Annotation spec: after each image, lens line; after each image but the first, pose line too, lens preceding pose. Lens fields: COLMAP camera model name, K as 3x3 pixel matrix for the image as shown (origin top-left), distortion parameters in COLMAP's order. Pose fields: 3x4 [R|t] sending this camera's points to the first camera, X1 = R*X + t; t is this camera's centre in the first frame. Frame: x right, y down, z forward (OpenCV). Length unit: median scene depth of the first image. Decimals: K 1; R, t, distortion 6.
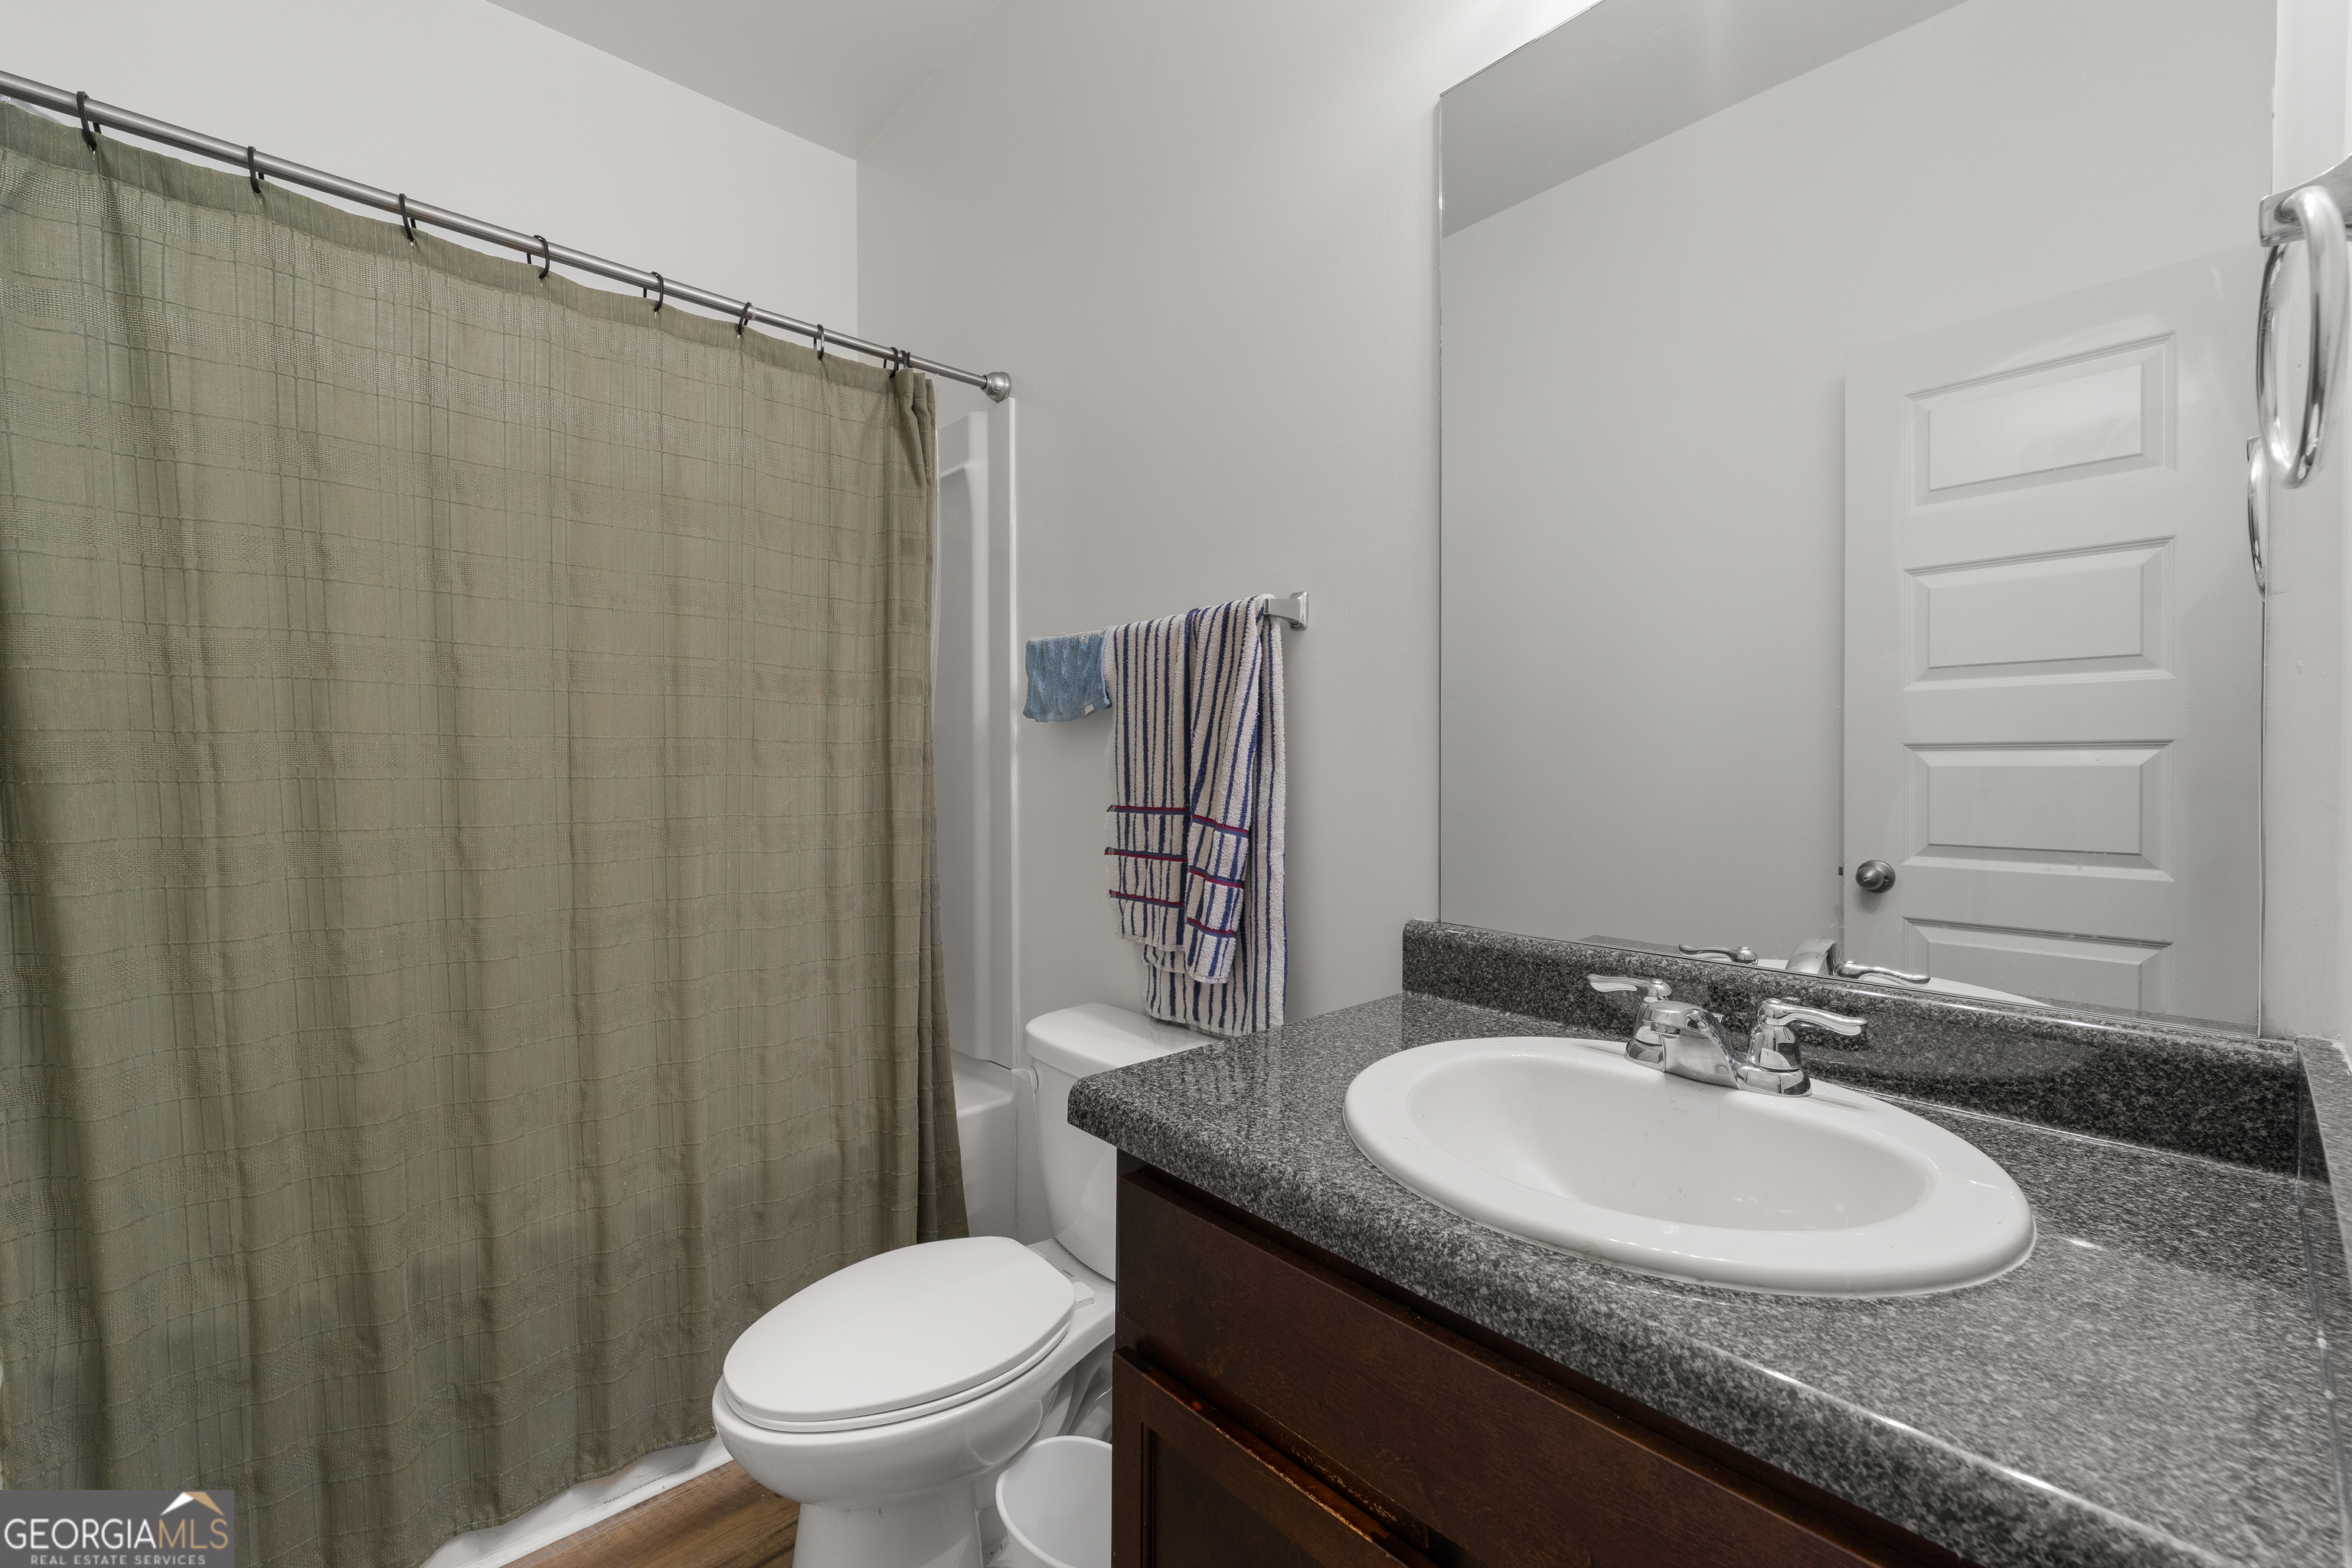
lens RADIAL K [[956.7, 0, 1199.0], [0, 956.7, 781.2], [0, 0, 1]] dist [-0.002591, -0.000251]
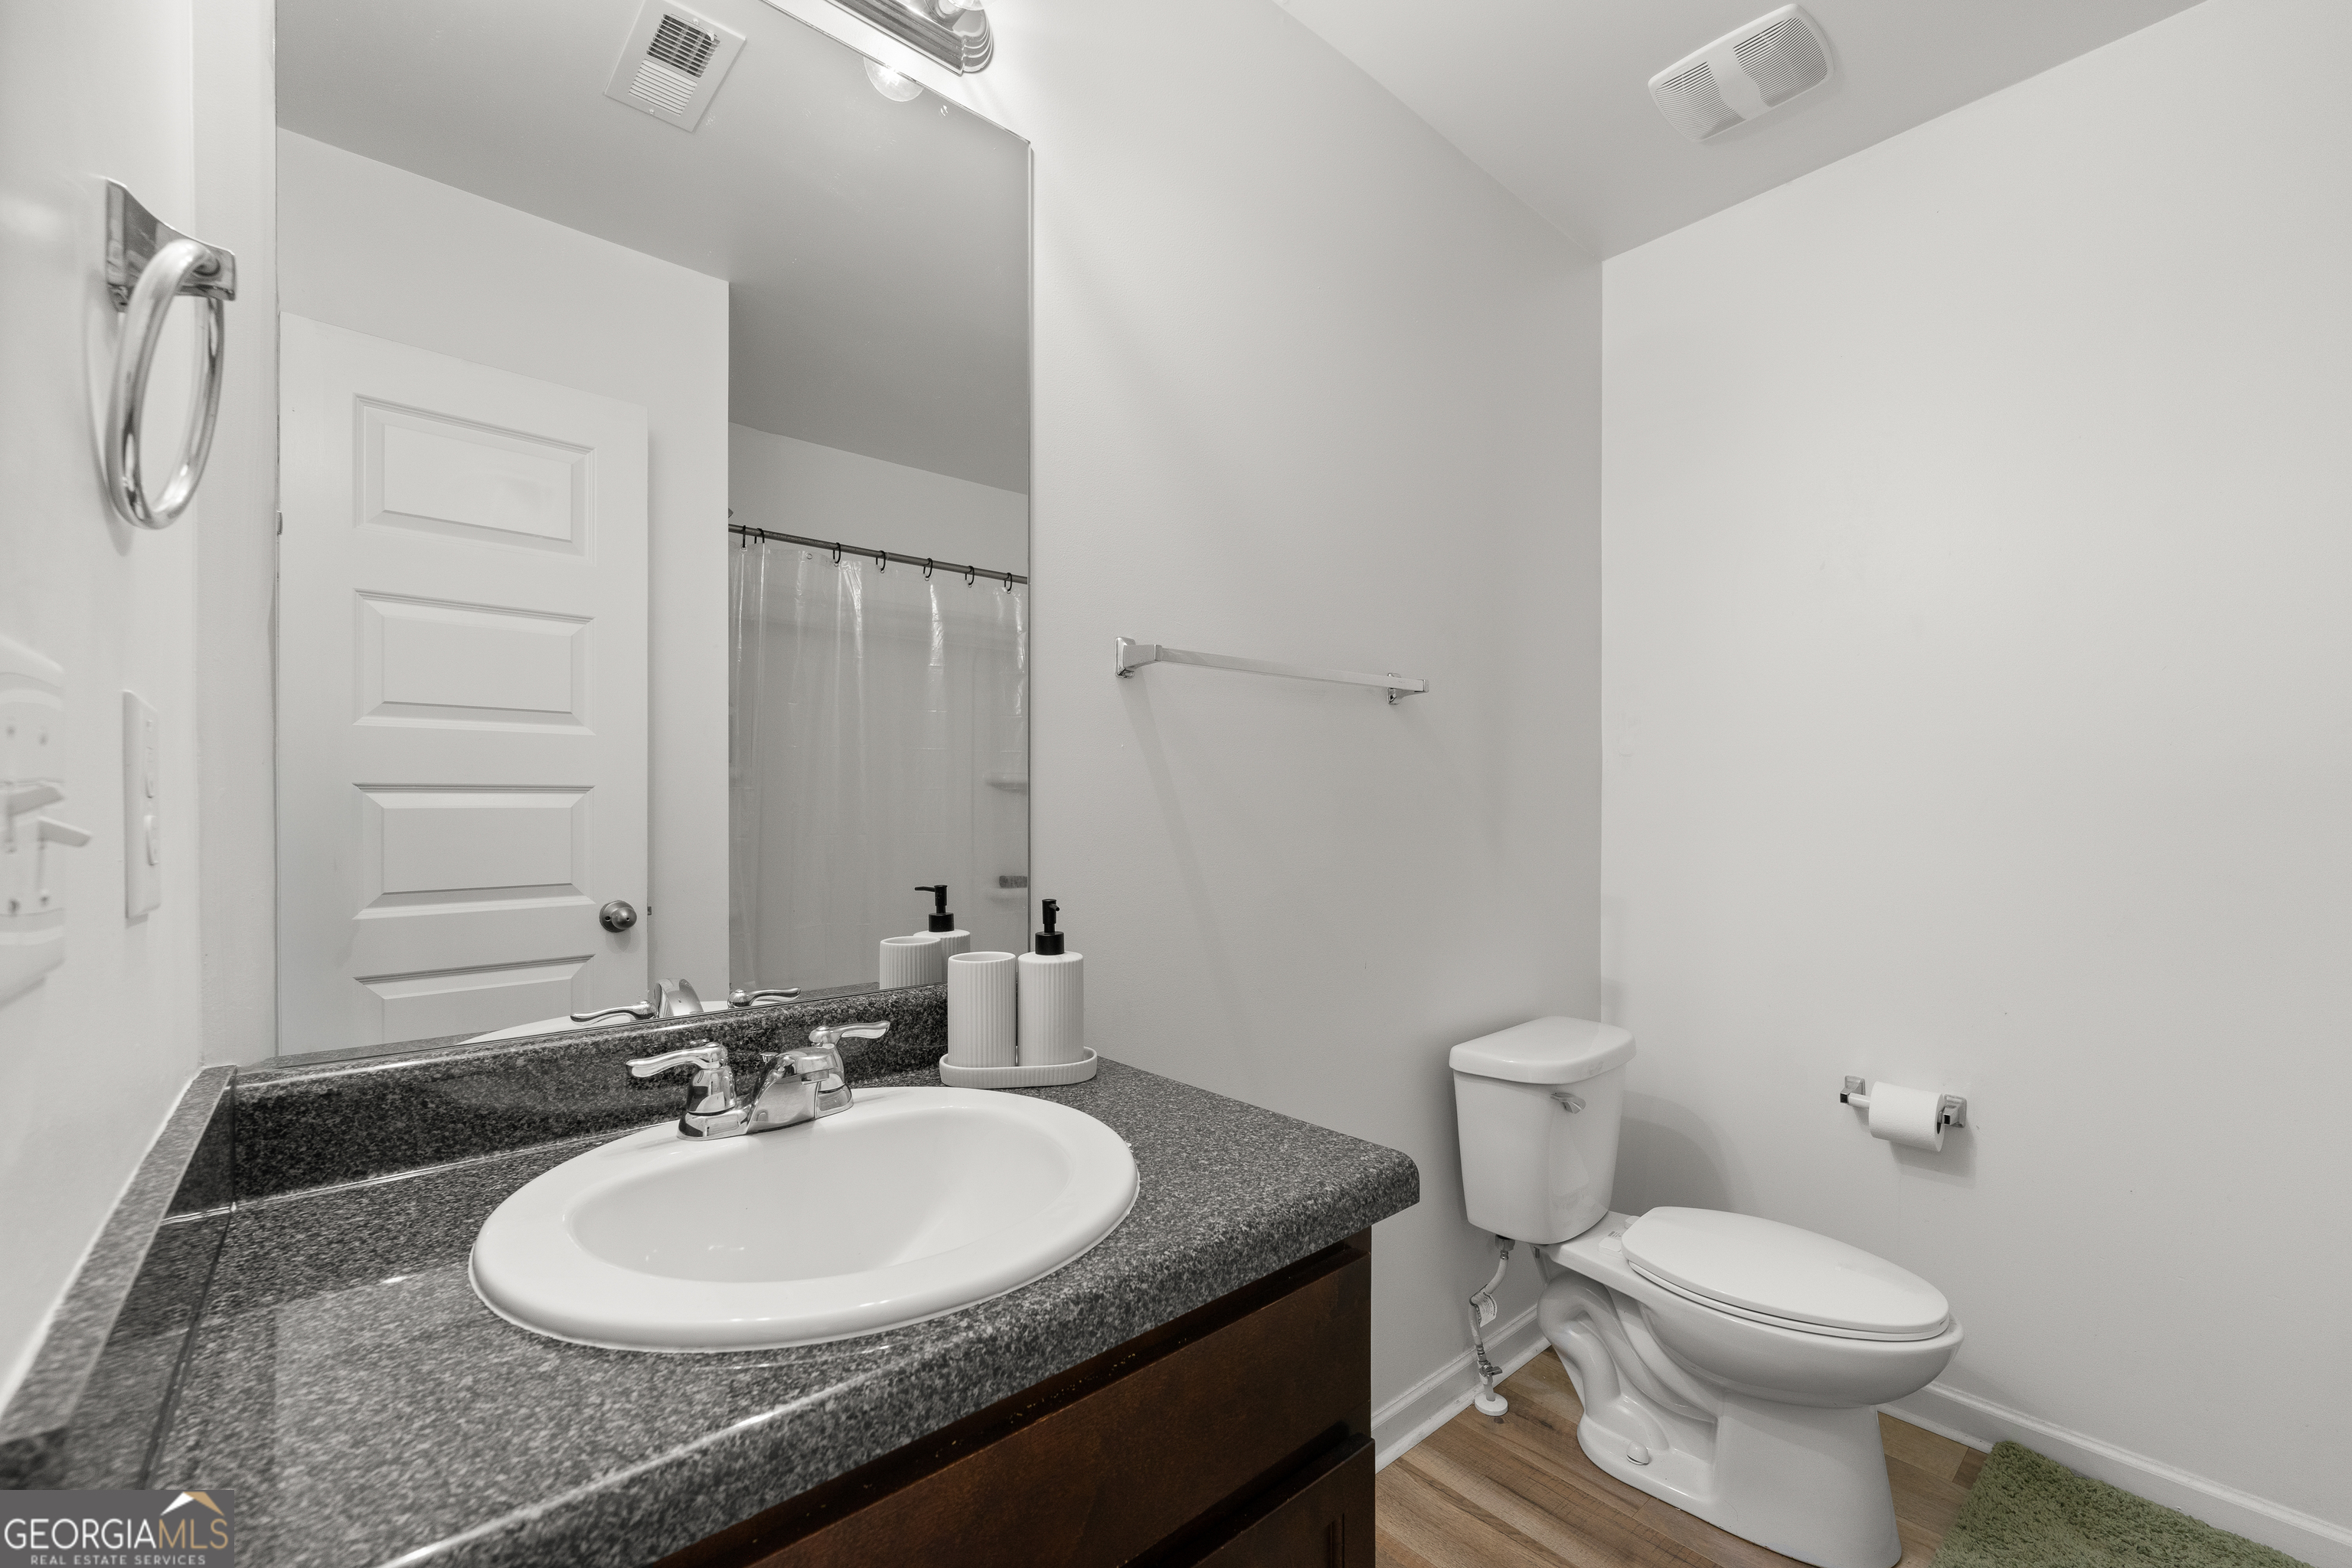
lens RADIAL K [[956.7, 0, 1198.0], [0, 956.7, 801.4], [0, 0, 1]] dist [-0.002591, -0.000251]
pose [[0.026243, 0.009943, 0.999606, -0.438863], [0.012805, 0.999865, -0.010282, -0.007168], [-0.999574, 0.013069, 0.026113, 0.521780]]
